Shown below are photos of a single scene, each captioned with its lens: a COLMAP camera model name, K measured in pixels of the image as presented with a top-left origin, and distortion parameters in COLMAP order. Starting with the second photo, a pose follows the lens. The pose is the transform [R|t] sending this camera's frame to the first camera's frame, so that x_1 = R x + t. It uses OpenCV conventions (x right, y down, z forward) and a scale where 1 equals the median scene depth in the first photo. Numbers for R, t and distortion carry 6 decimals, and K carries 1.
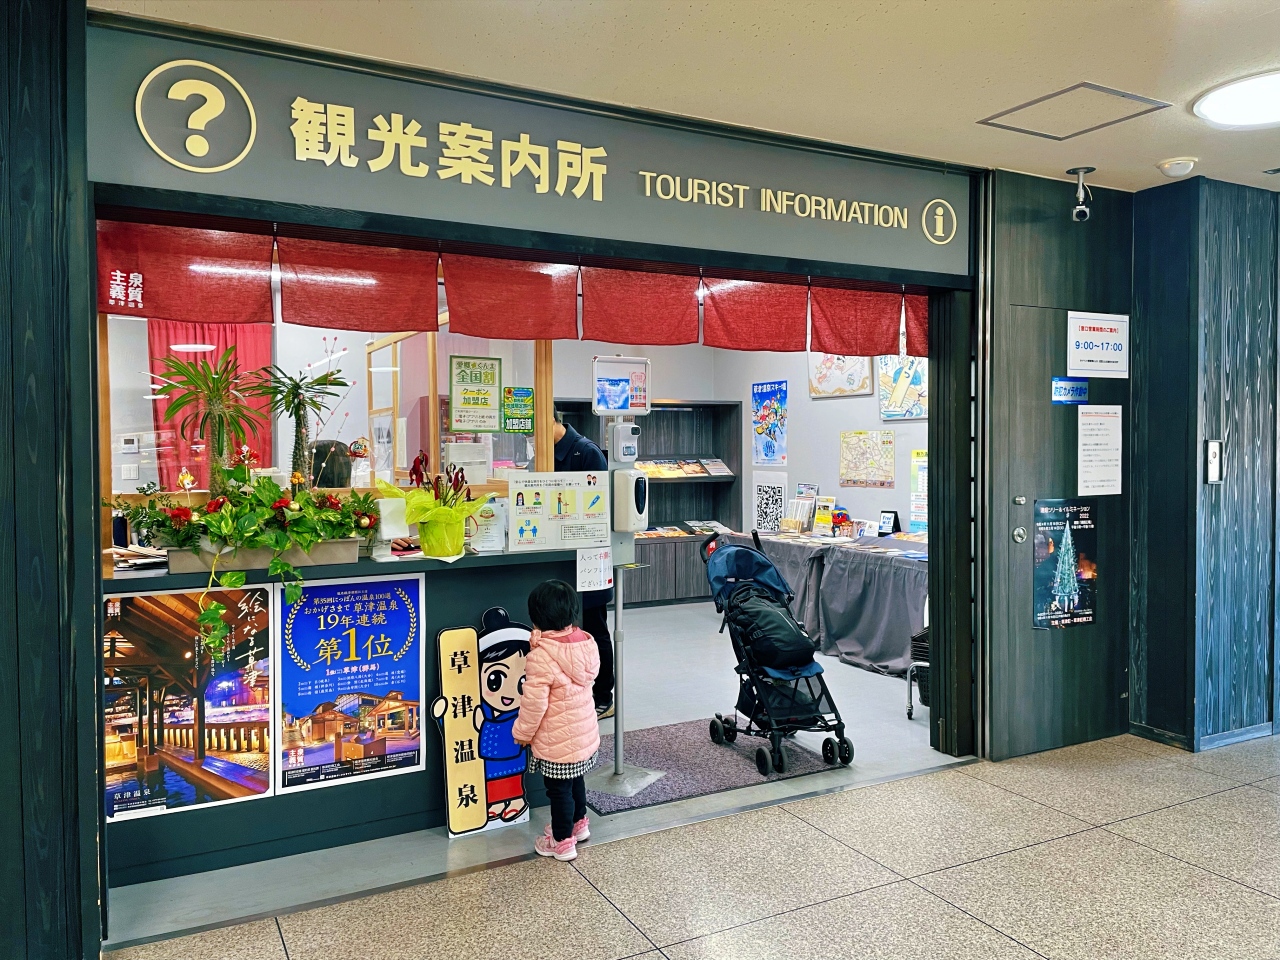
lens RADIAL K [[974.8, 0, 639.0], [0, 974.8, 476.2], [0, 0, 1]] dist [0.004802, -0.027175]
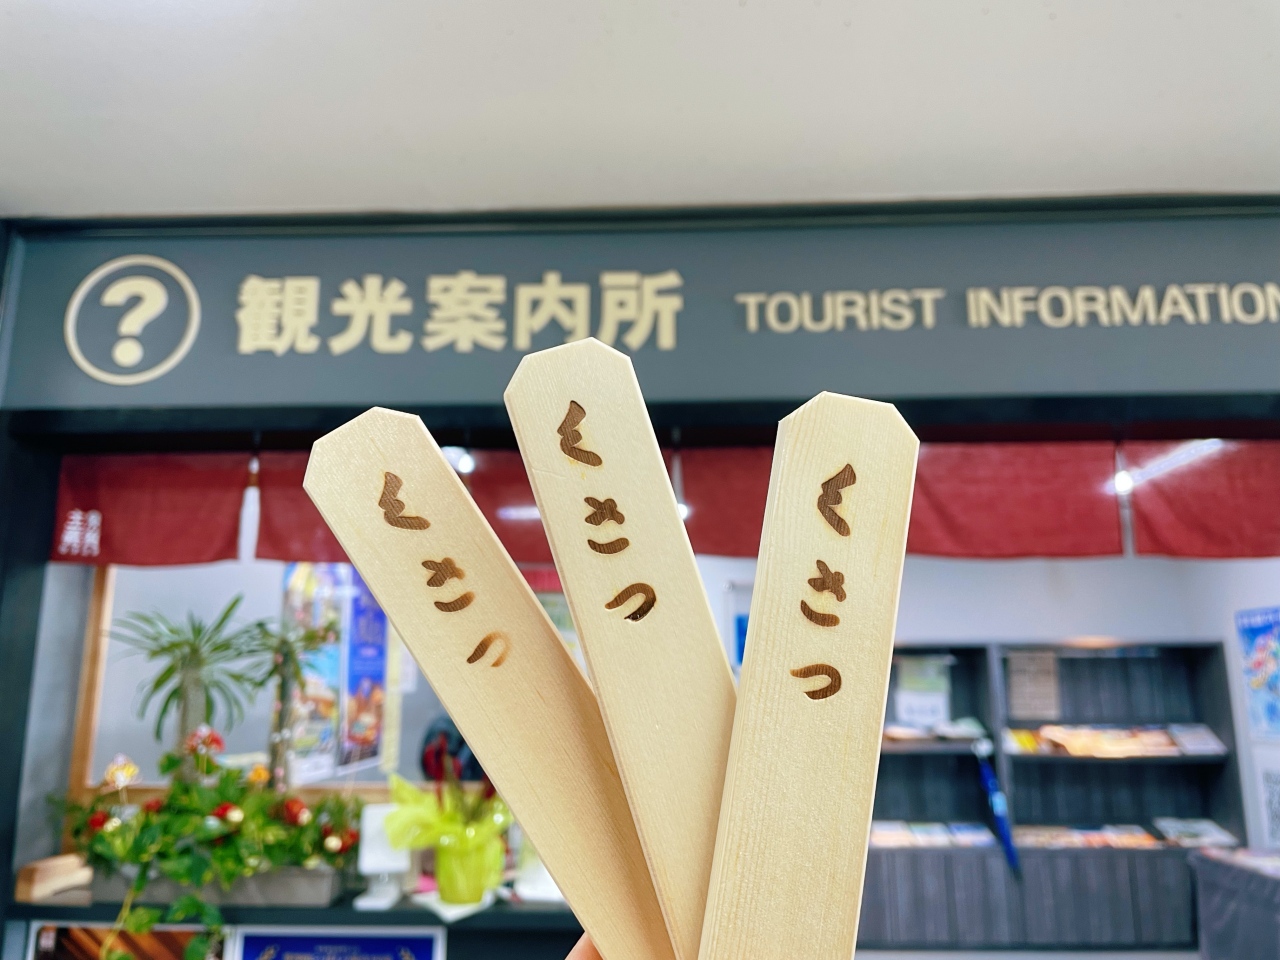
lens RADIAL K [[974.8, 0, 668.3], [0, 974.8, 456.4], [0, 0, 1]] dist [0.004802, -0.027175]
pose [[0.860973, -0.118588, -0.494633, 0.283490], [-0.016144, 0.965582, -0.259599, -0.040670], [0.508394, 0.231493, 0.829425, 0.480036]]
